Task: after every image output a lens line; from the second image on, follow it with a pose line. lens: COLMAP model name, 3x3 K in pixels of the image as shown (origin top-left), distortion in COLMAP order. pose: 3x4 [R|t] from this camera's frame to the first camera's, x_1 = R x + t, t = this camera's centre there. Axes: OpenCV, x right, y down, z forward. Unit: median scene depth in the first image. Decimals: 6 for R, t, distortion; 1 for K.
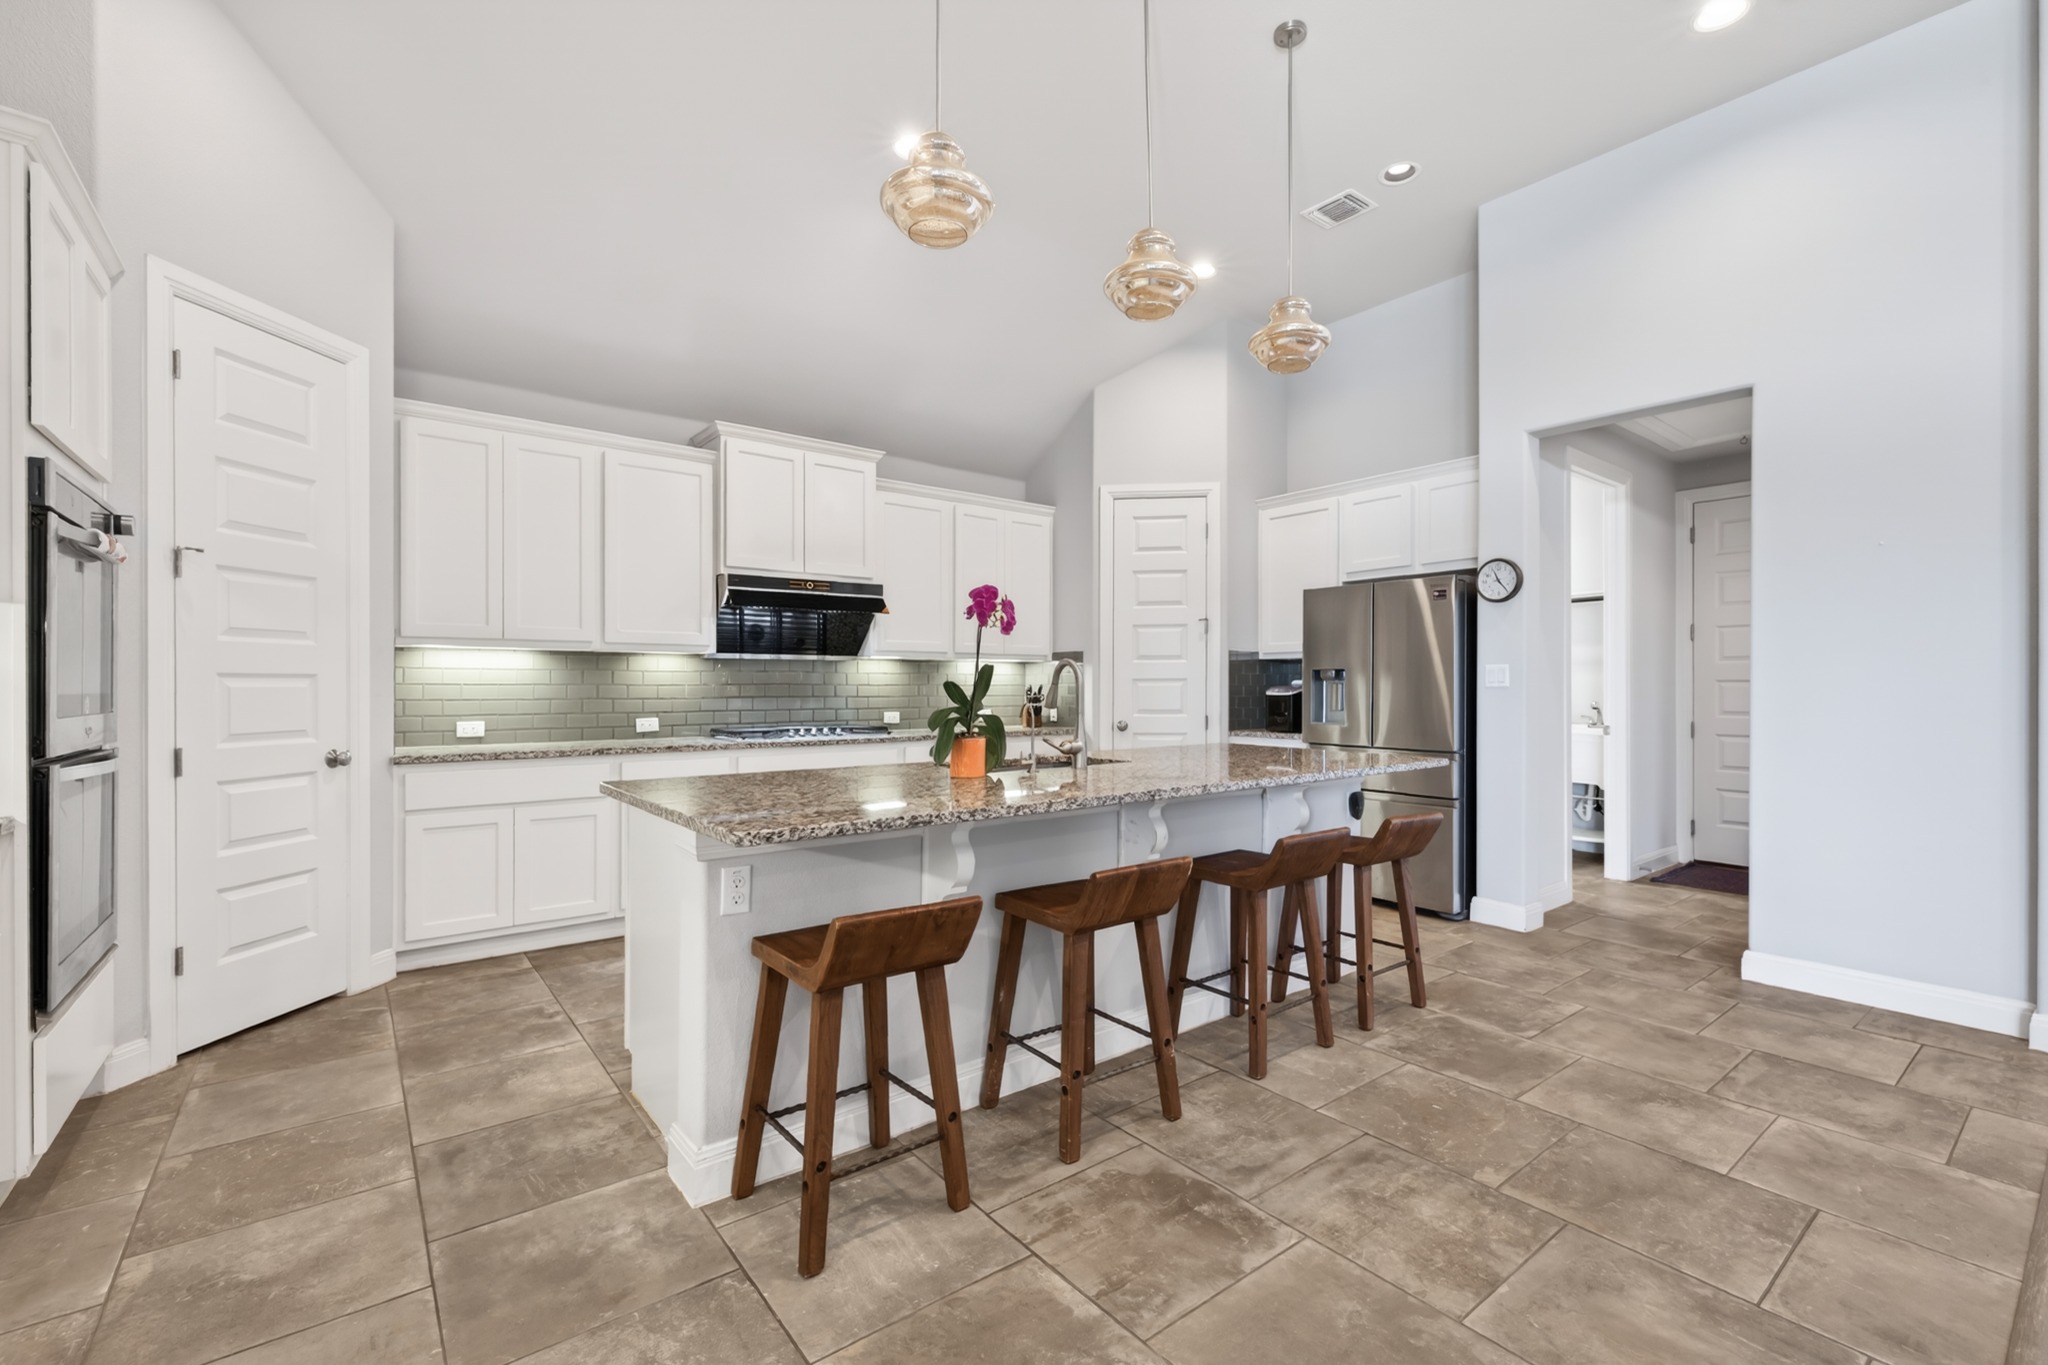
lens RADIAL K [[868.5, 0, 1052.6], [0, 868.5, 687.7], [0, 0, 1]] dist [0.007310, -0.001637]
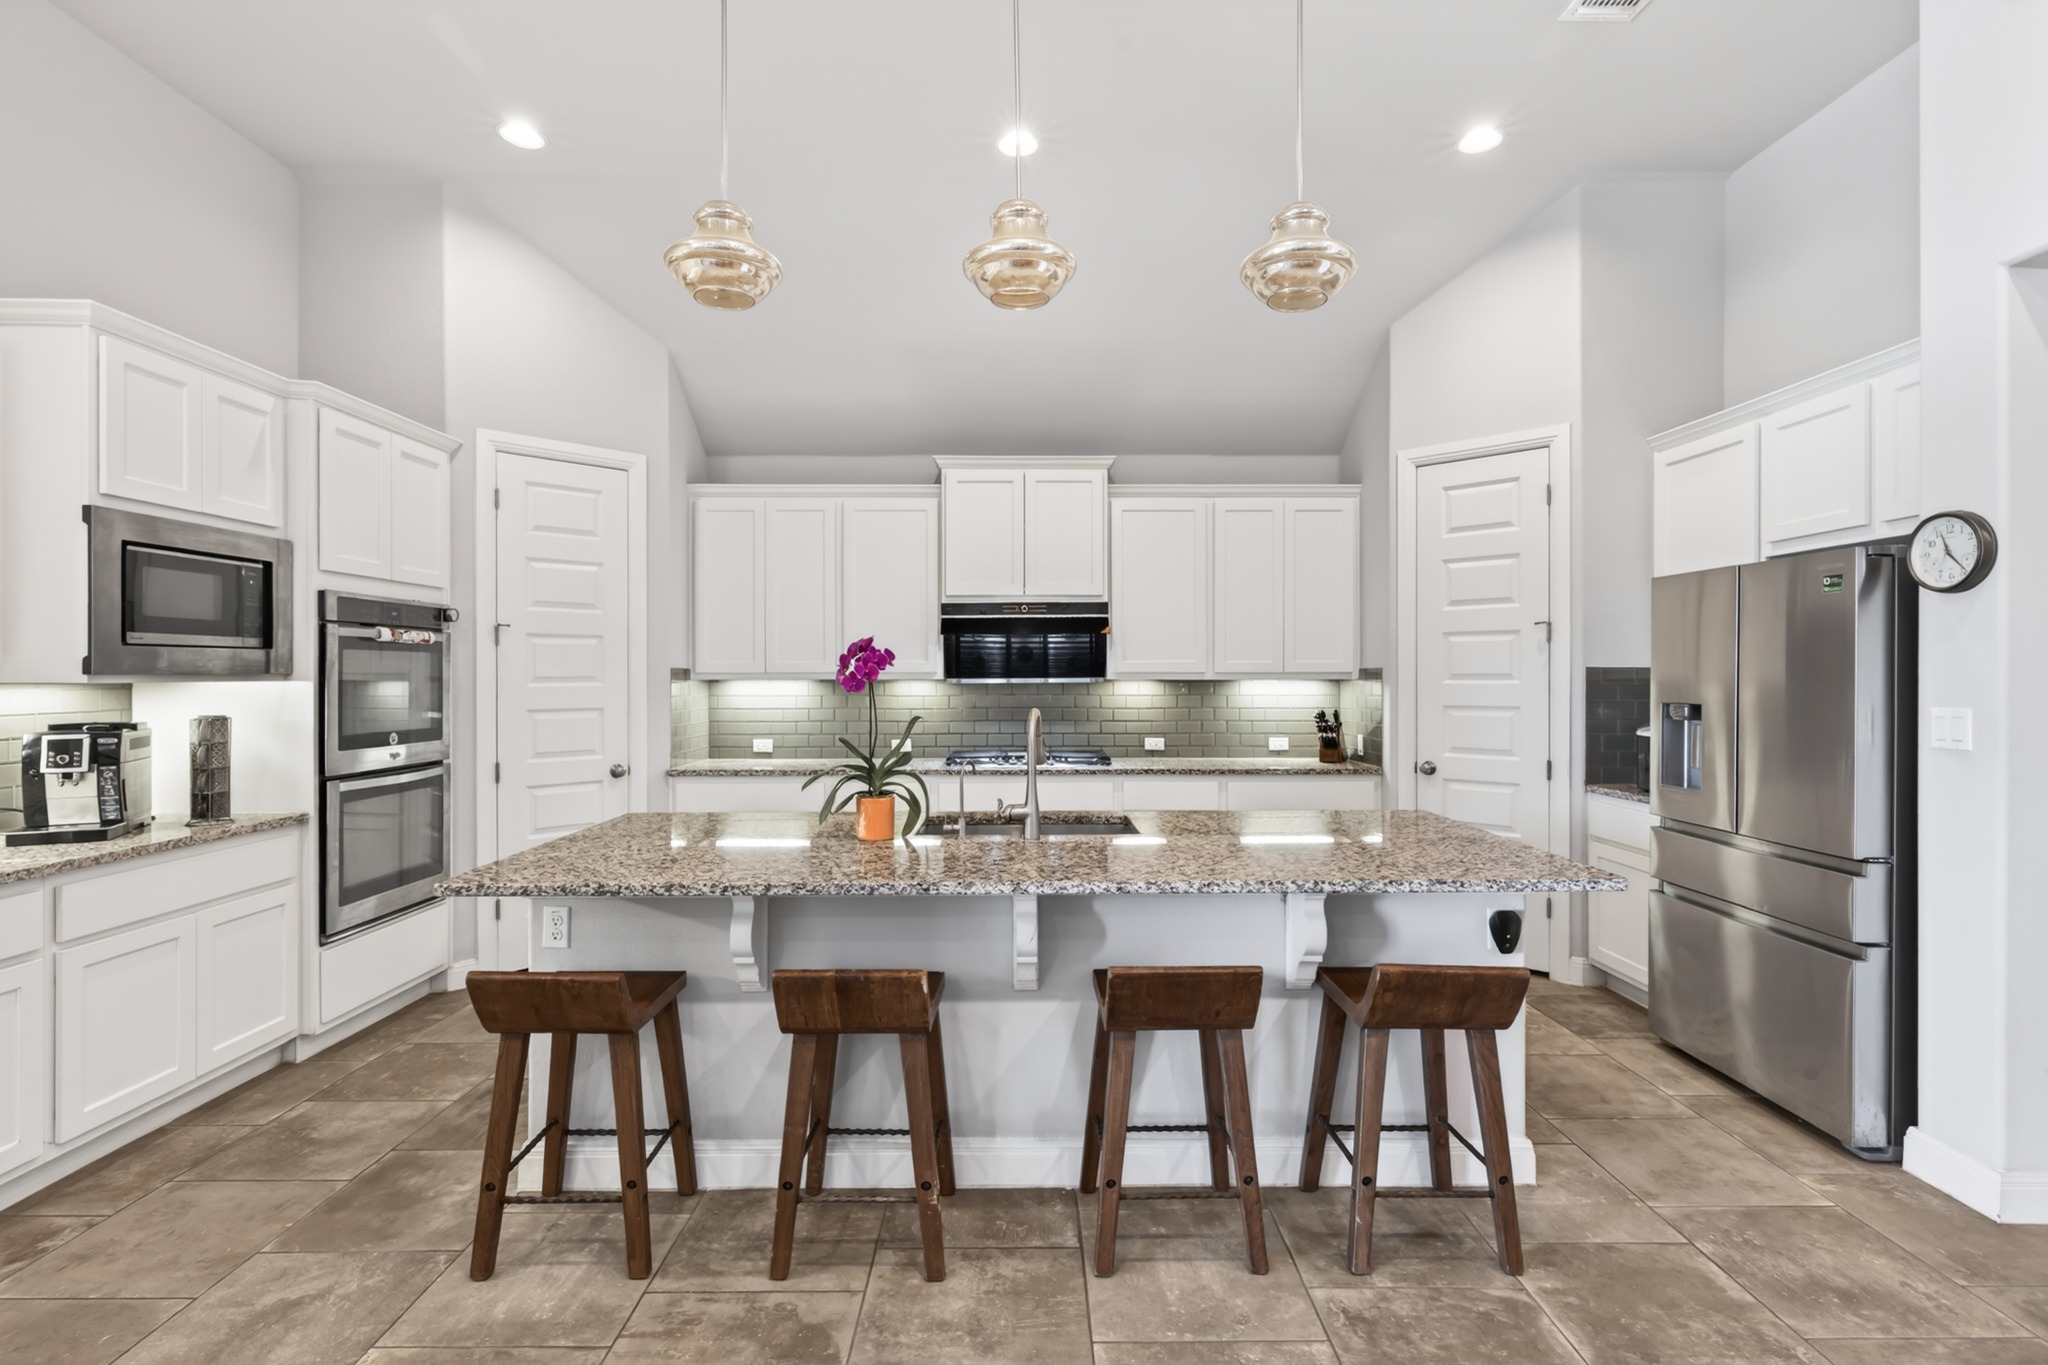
lens RADIAL K [[956.7, 0, 1037.3], [0, 956.7, 678.2], [0, 0, 1]] dist [0.004568, 0.000194]
pose [[0.789398, 0.000448, -0.613882, 0.530715], [0.000153, 1.000000, 0.000926, -0.056442], [0.613882, -0.000824, 0.789397, 0.226649]]
